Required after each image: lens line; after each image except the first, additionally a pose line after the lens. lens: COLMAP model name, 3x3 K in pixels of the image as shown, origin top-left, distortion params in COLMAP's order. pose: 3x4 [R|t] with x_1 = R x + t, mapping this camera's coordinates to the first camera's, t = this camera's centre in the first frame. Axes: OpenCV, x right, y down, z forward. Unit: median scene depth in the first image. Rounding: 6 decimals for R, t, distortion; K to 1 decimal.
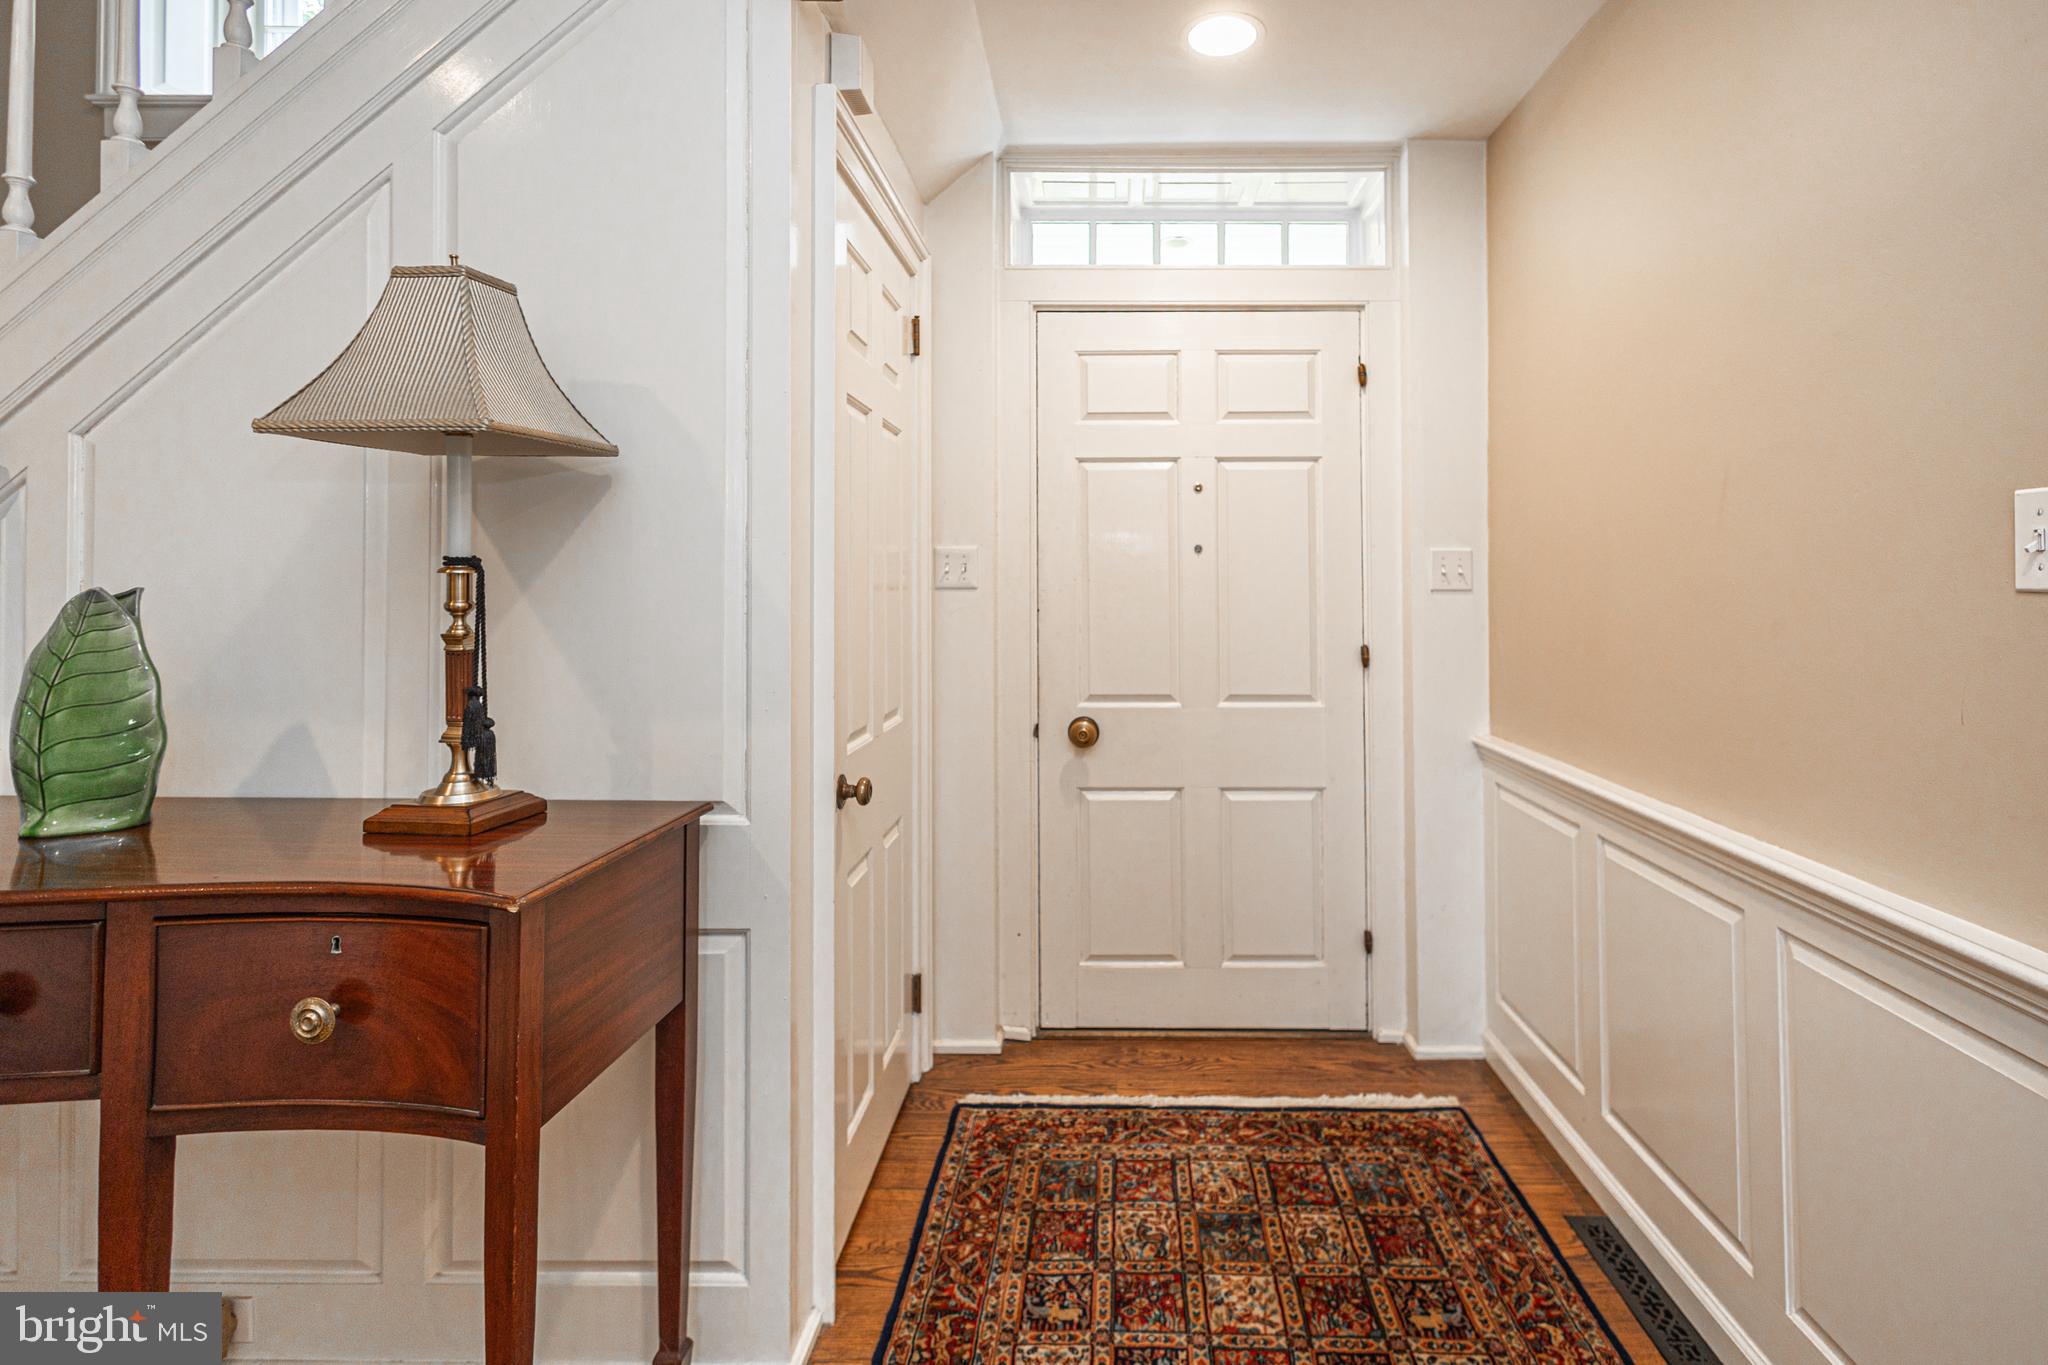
lens RADIAL K [[985.9, 0, 971.9], [0, 985.9, 573.1], [0, 0, 1]] dist [0.000962, -0.000502]
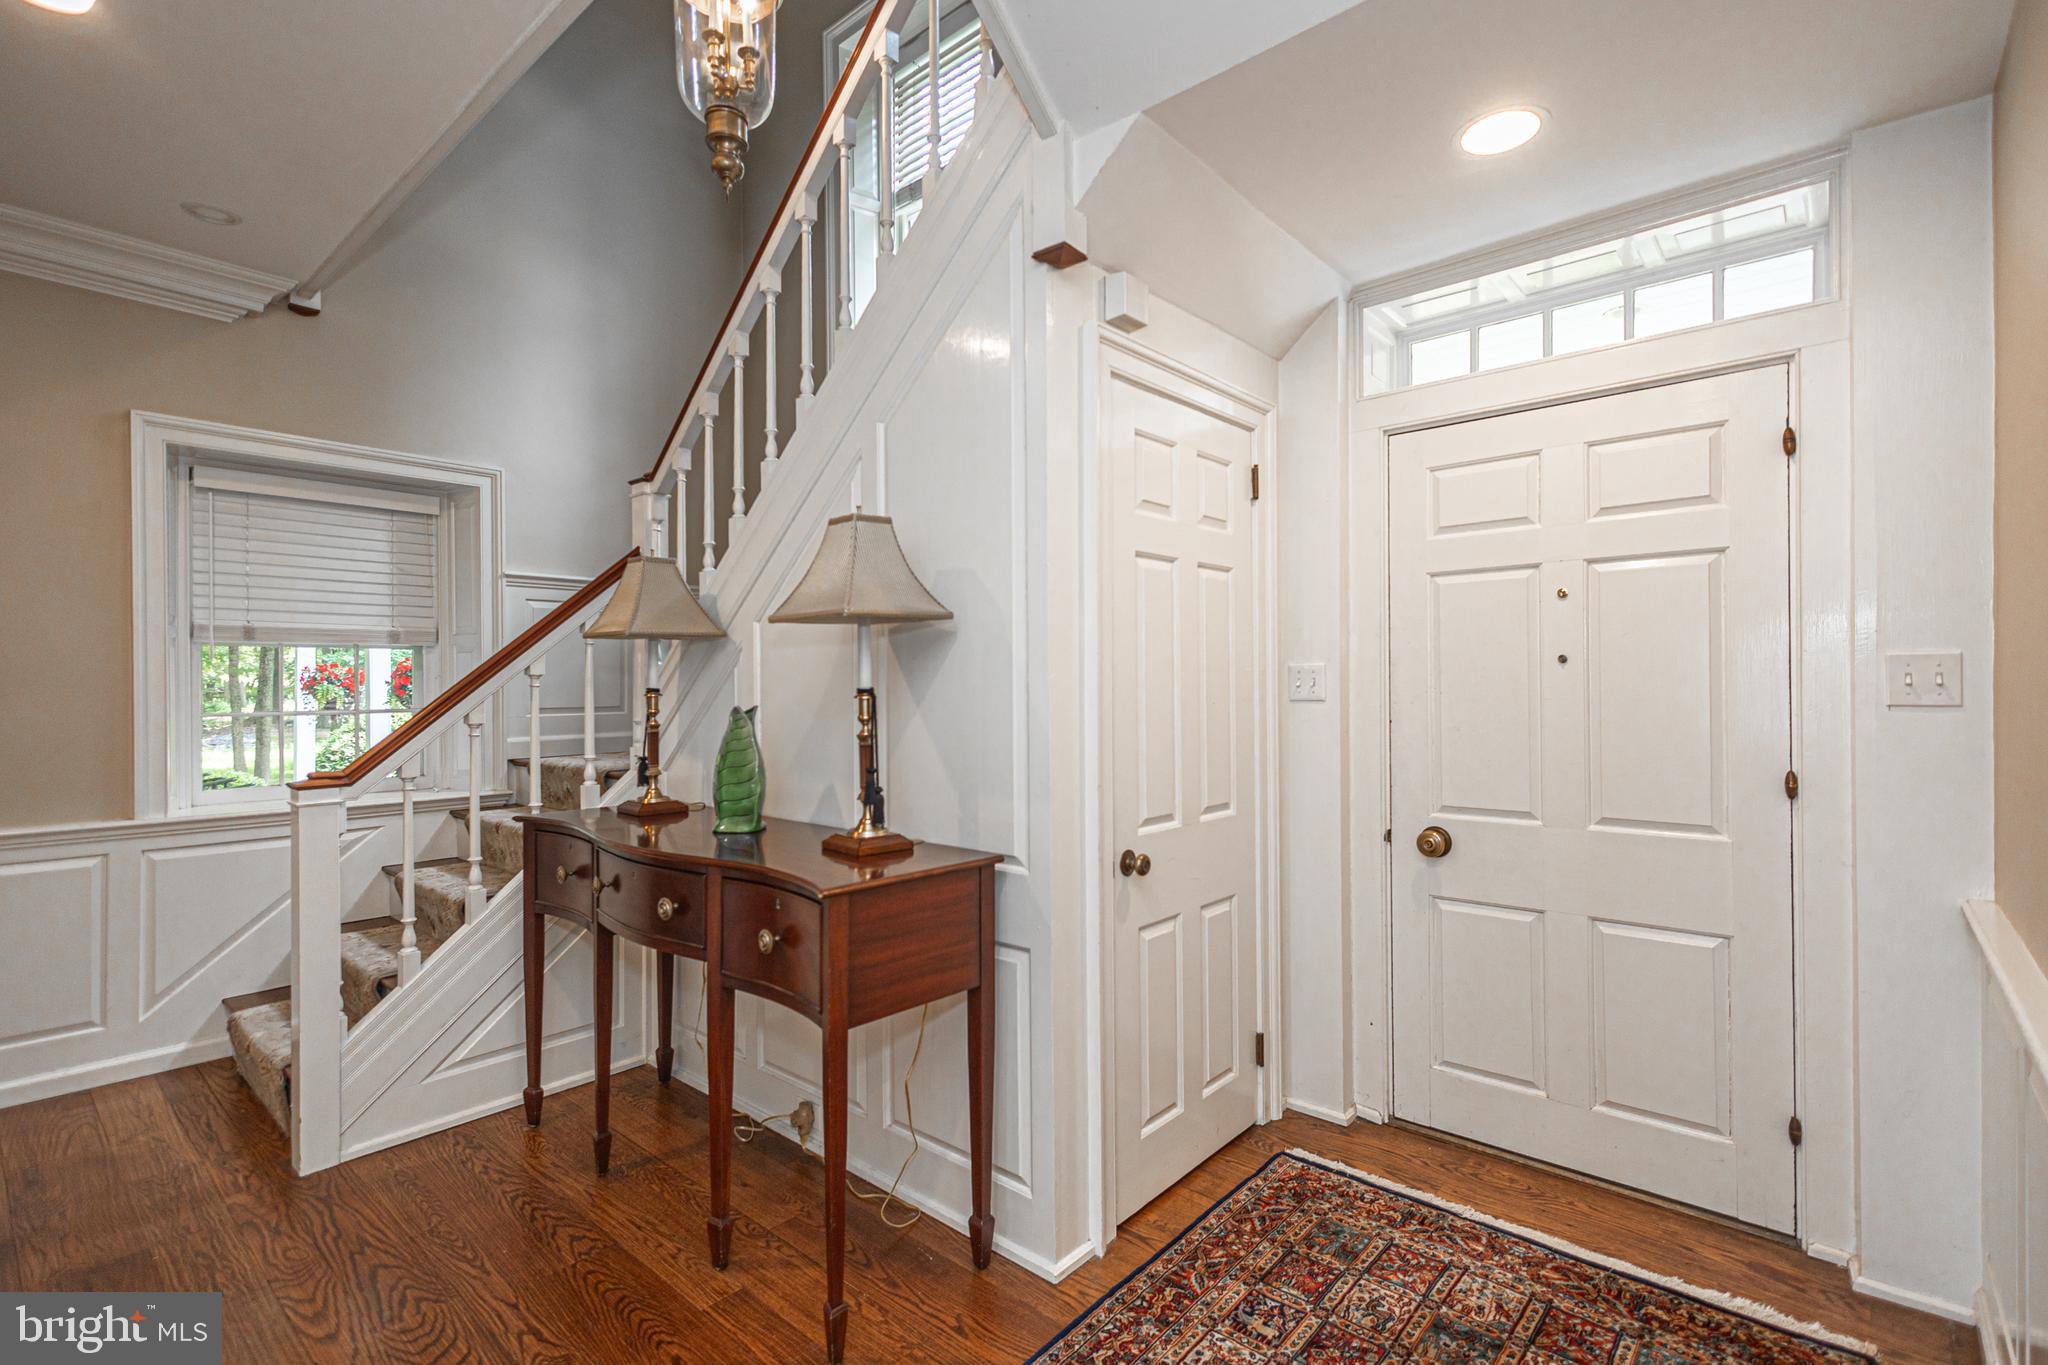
lens RADIAL K [[919.8, 0, 1024.0], [0, 919.8, 682.5], [0, 0, 1]] dist [-0.001194, -0.001229]
pose [[0.755471, -0.009926, -0.655107, 0.508021], [0.020697, 0.999748, 0.008720, -0.025276], [0.654855, -0.020147, 0.755486, 0.006479]]
